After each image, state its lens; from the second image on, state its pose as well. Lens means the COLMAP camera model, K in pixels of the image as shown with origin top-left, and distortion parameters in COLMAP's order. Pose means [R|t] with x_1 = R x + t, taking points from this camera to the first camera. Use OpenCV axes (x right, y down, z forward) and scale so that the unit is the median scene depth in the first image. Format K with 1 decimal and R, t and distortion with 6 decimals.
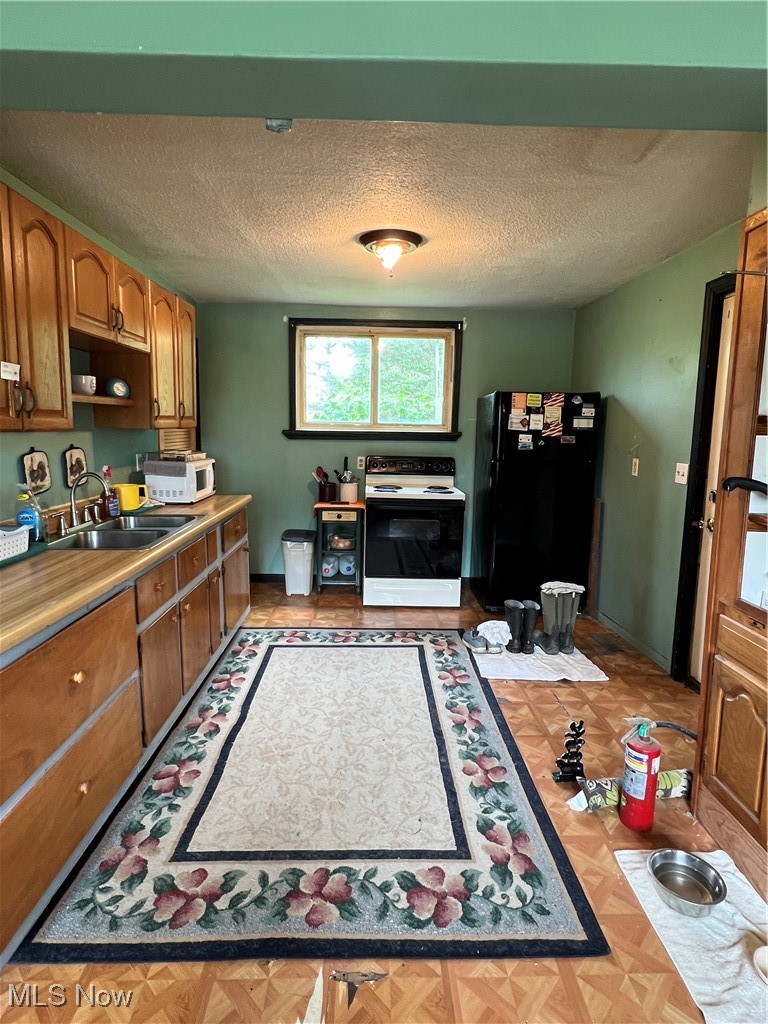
lens RADIAL K [[541.3, 0, 384.7], [0, 541.3, 509.6], [0, 0, 1]] dist [0.000832, 0.000415]
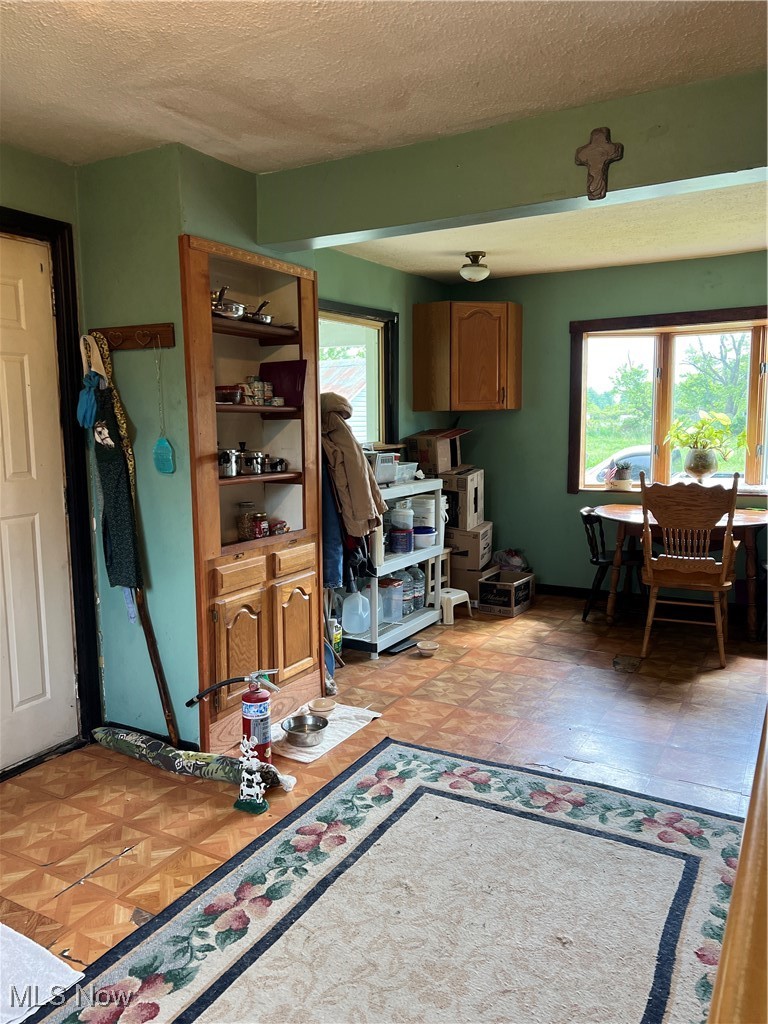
lens RADIAL K [[776.5, 0, 378.4], [0, 776.5, 508.6], [0, 0, 1]] dist [0.029656, -0.009116]
pose [[-0.860541, -0.064100, 0.505332, -0.552729], [0.078573, 0.963474, 0.256016, -0.345088], [-0.503285, 0.260018, -0.824072, 2.217538]]
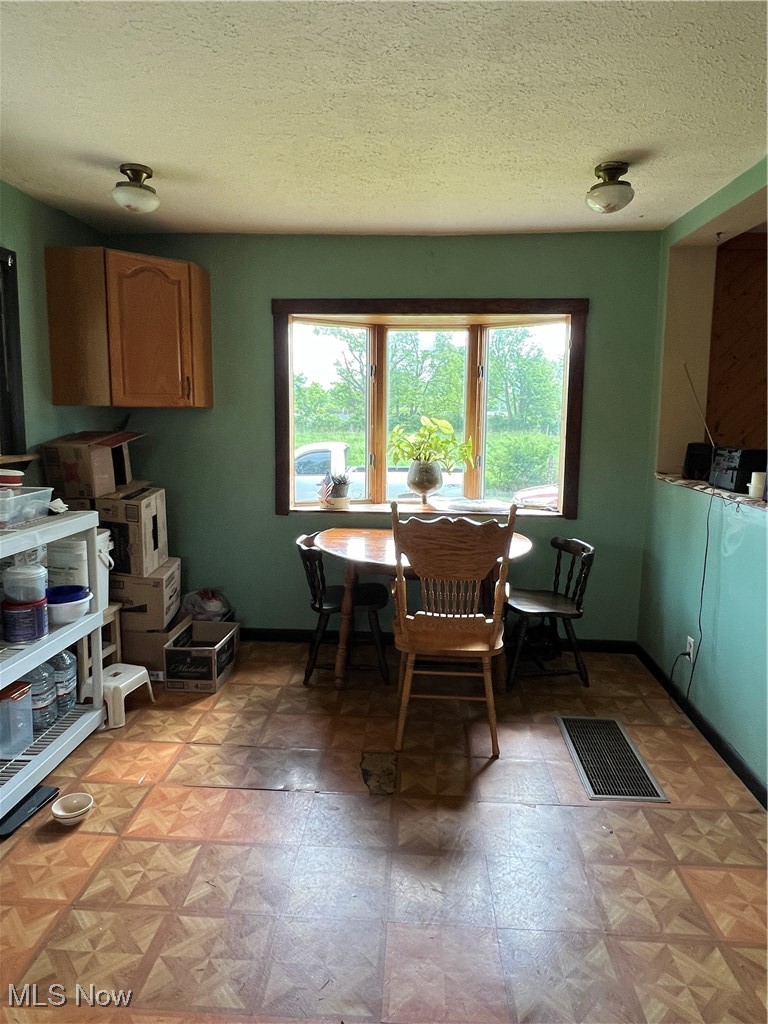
lens RADIAL K [[634.6, 0, 380.2], [0, 634.6, 516.0], [0, 0, 1]] dist [0.015960, -0.004714]
pose [[-0.995722, -0.045143, 0.080619, -0.141850], [-0.017827, 0.949991, 0.311768, -0.192203], [-0.090661, 0.308997, -0.946732, 1.195709]]
